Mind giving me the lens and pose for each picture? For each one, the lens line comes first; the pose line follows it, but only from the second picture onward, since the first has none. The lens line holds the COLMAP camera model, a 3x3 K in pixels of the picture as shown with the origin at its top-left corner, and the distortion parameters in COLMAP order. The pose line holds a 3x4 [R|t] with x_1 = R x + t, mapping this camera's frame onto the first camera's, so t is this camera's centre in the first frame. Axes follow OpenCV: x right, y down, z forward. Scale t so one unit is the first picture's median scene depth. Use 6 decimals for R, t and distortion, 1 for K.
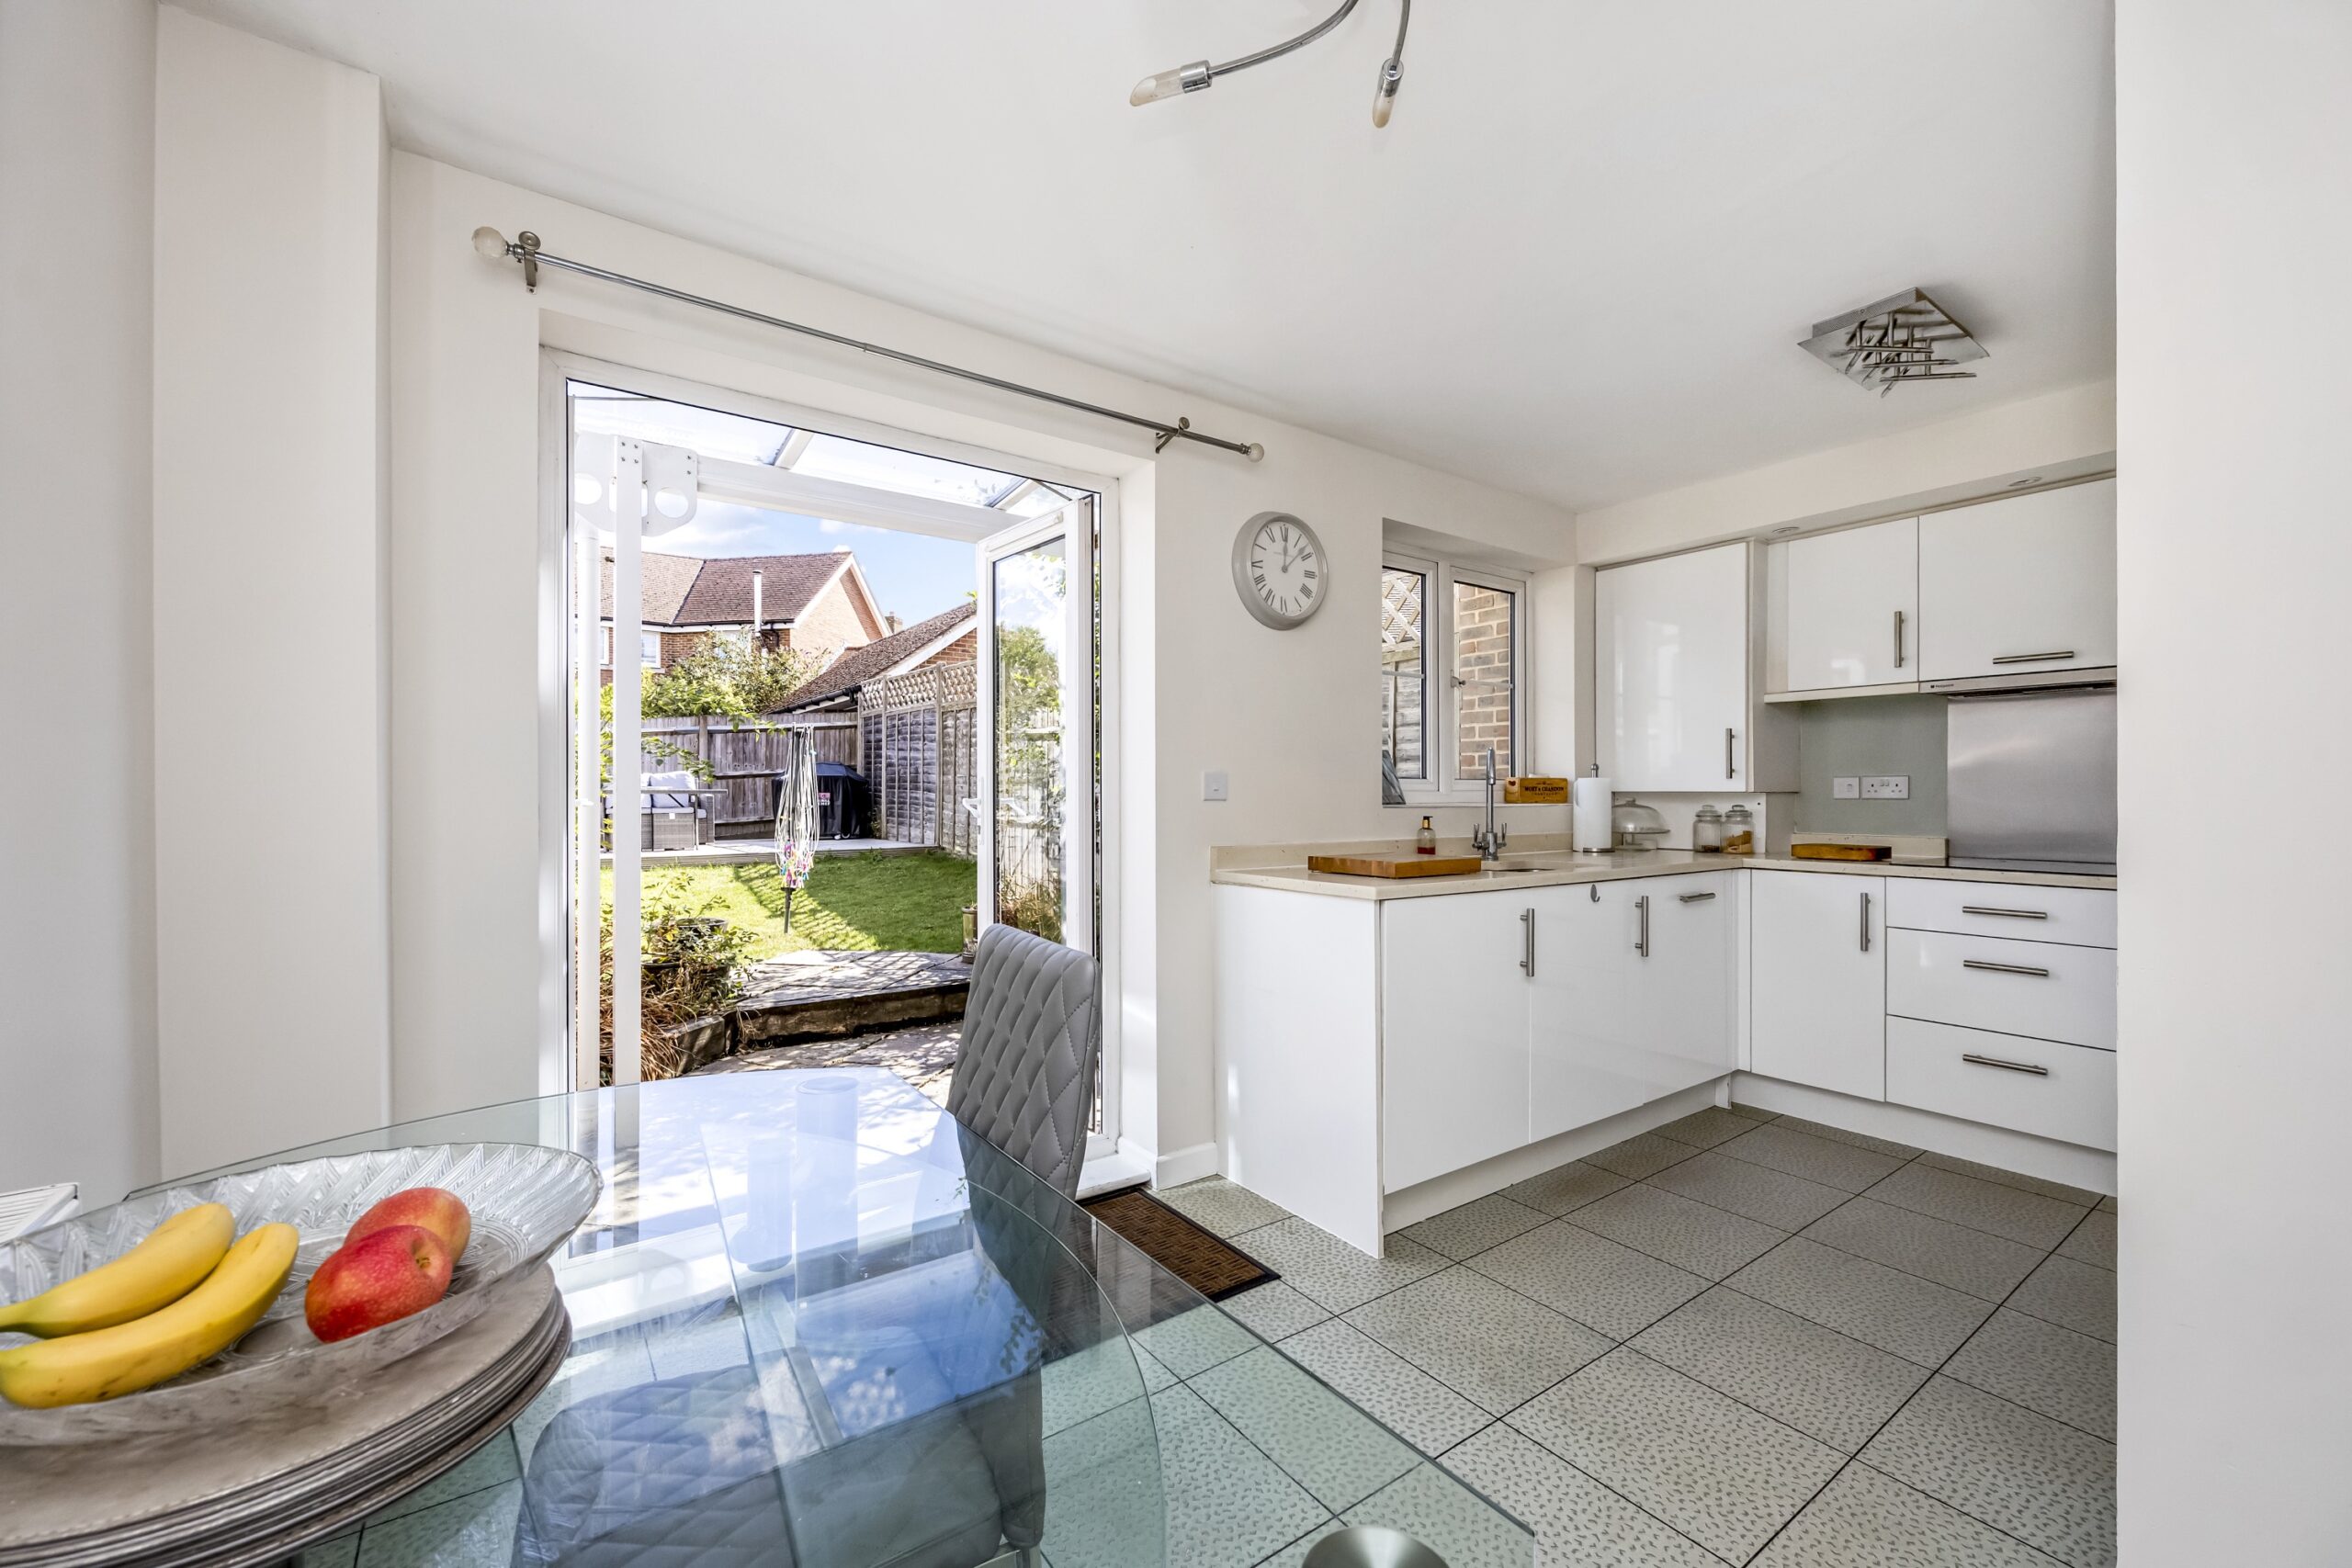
lens RADIAL K [[935.5, 0, 1175.8], [0, 935.5, 794.7], [0, 0, 1]] dist [-0.000483, 0.000010]
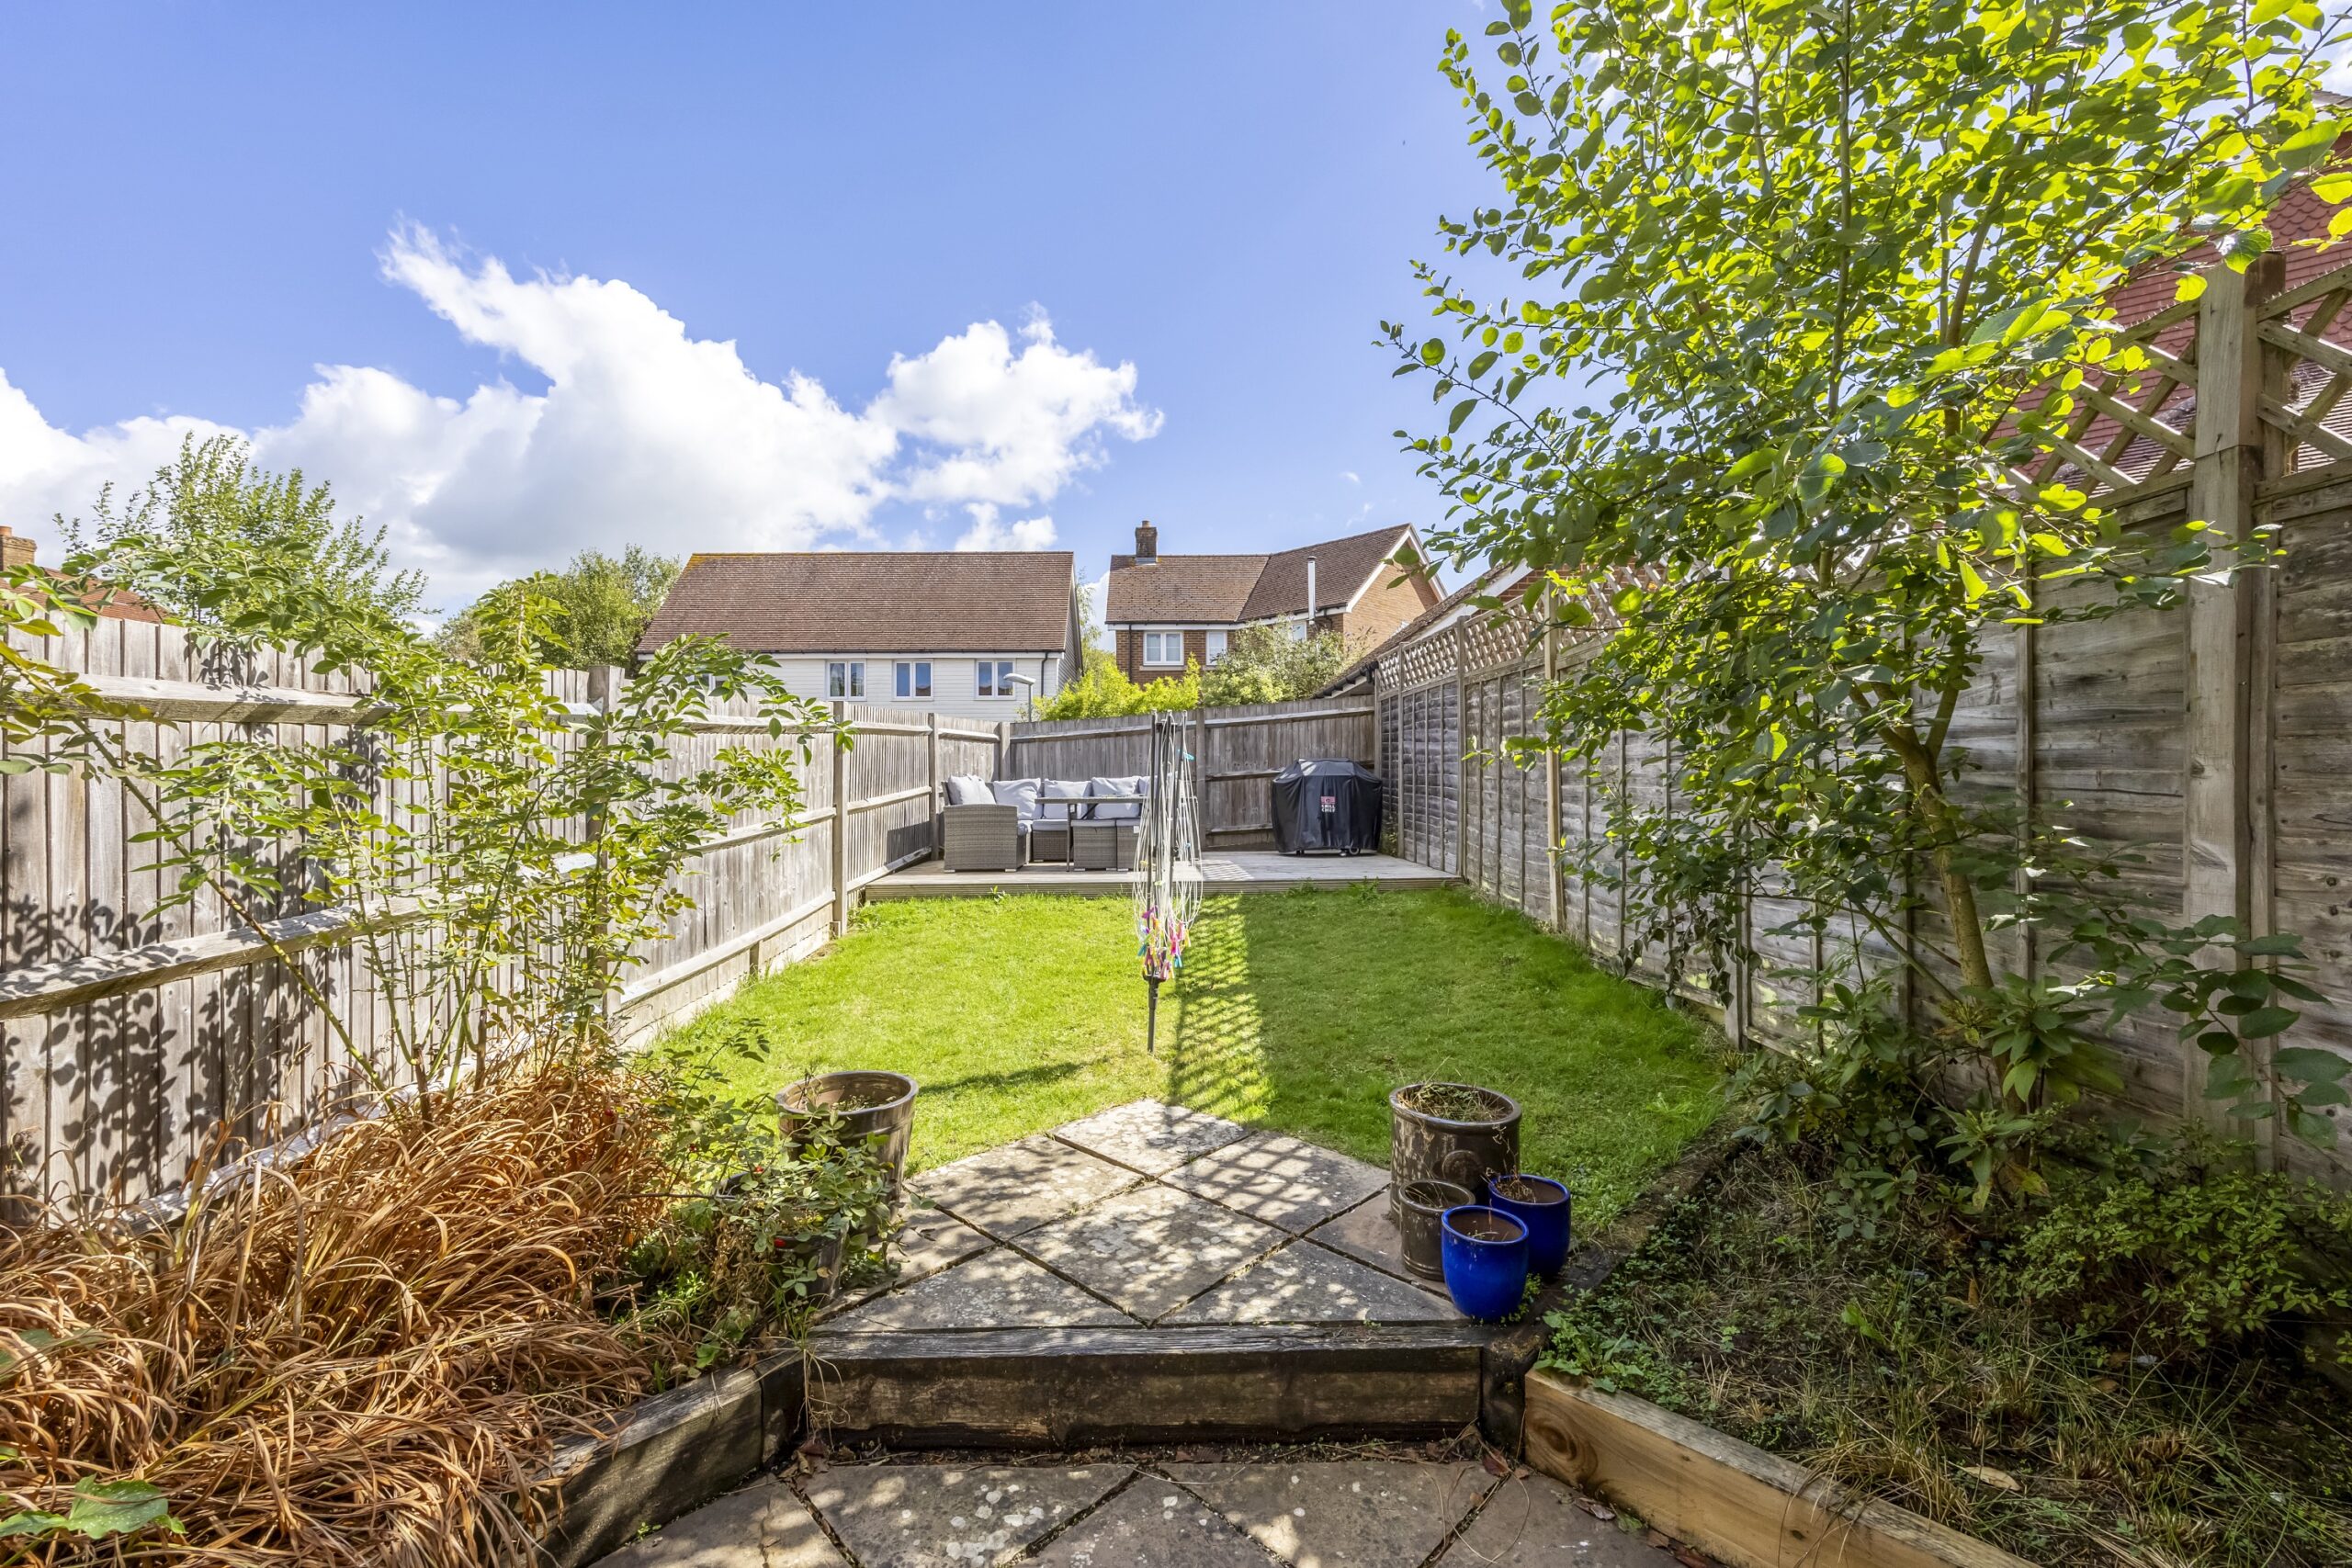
lens RADIAL K [[935.5, 0, 1176.0], [0, 935.5, 778.1], [0, 0, 1]] dist [-0.000483, 0.000010]
pose [[0.821189, -0.008146, -0.570598, -0.025456], [0.006363, 0.999967, -0.005118, -0.015643], [0.570621, 0.000572, 0.821213, 0.274800]]
